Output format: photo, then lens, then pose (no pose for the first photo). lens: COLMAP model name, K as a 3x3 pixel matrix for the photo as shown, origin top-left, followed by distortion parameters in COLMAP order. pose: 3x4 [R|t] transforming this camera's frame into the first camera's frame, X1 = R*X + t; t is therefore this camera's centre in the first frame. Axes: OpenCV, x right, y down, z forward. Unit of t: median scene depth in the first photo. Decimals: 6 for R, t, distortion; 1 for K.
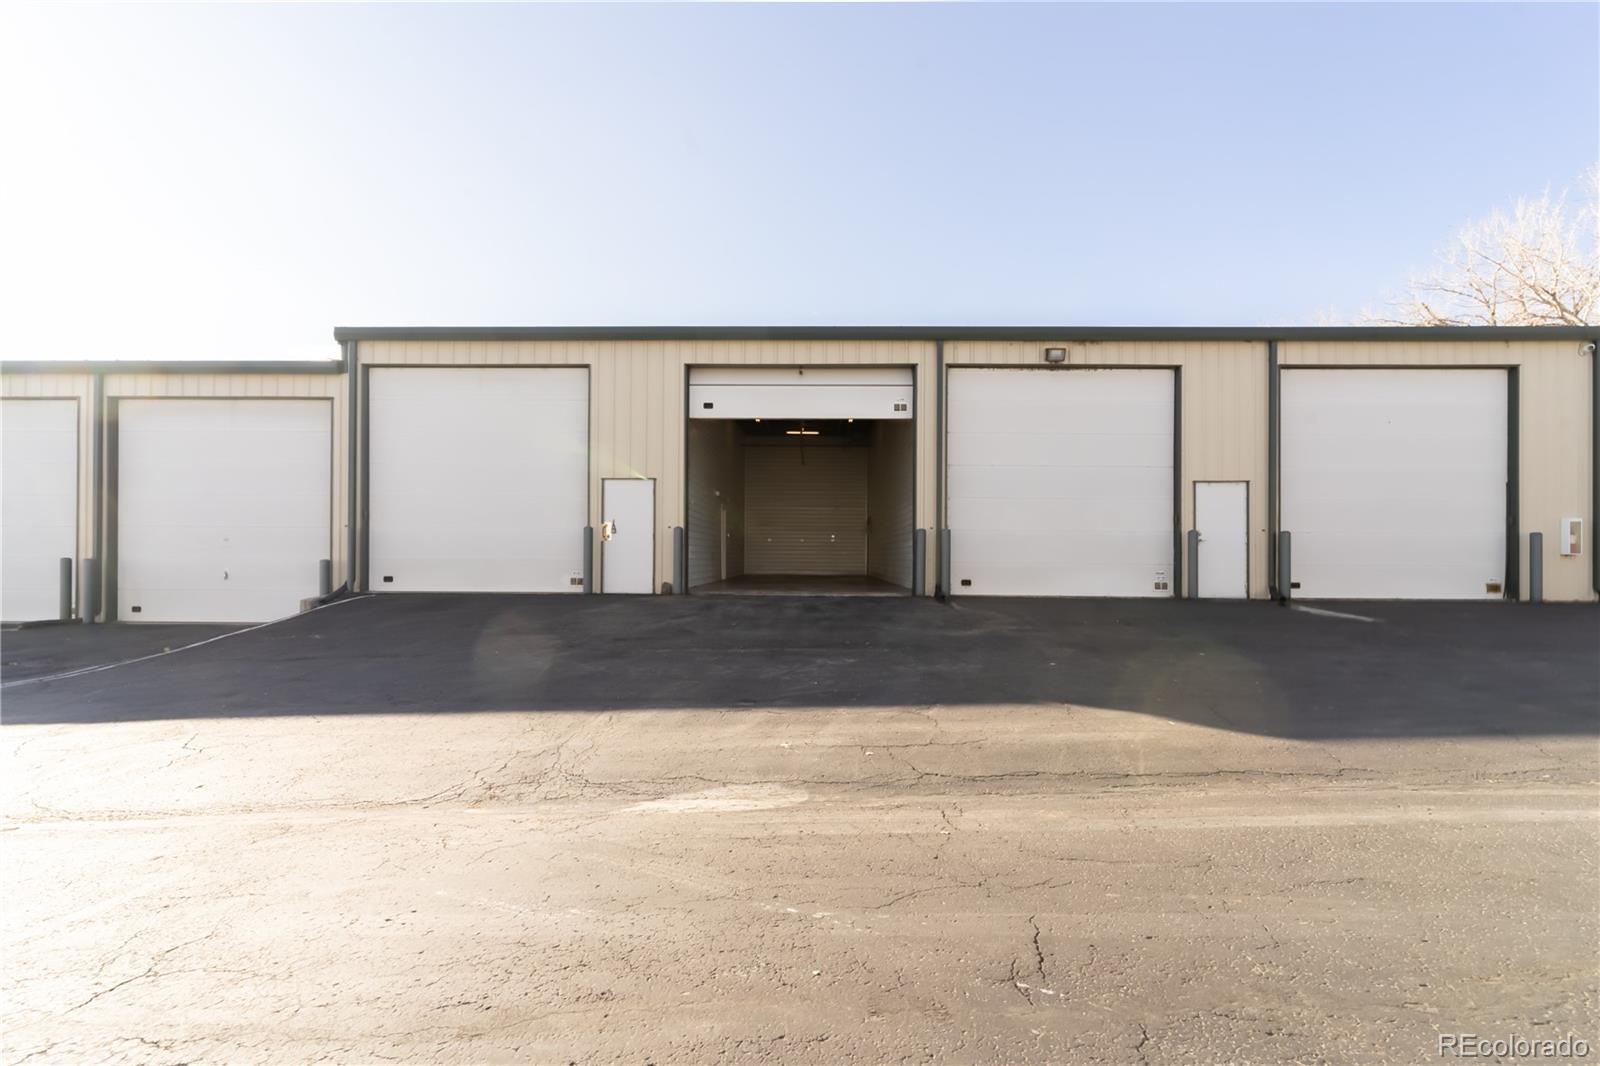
lens RADIAL K [[768.1, 0, 789.9], [0, 768.1, 527.9], [0, 0, 1]] dist [0.001458, 0.000189]
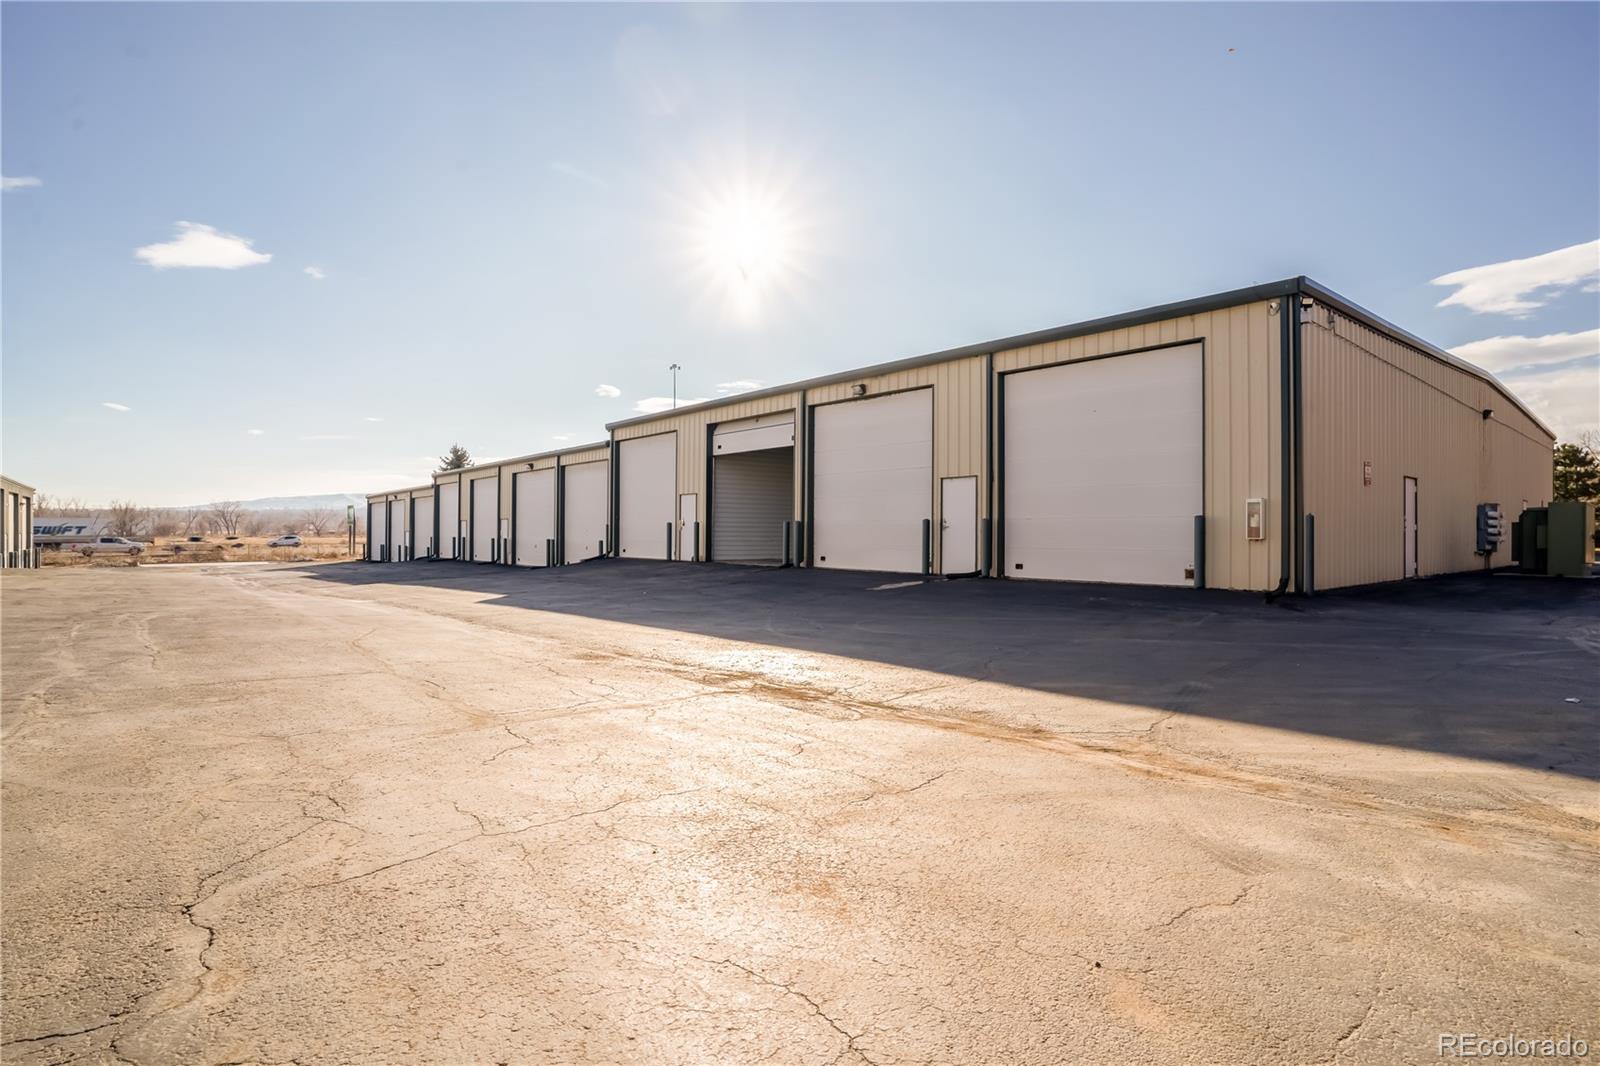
lens RADIAL K [[768.1, 0, 789.9], [0, 768.1, 527.9], [0, 0, 1]] dist [0.001458, 0.000189]
pose [[0.679110, -0.009506, -0.733975, 1.198955], [0.017615, 0.999839, 0.003349, 0.008749], [0.733825, -0.015203, 0.679169, -0.000738]]
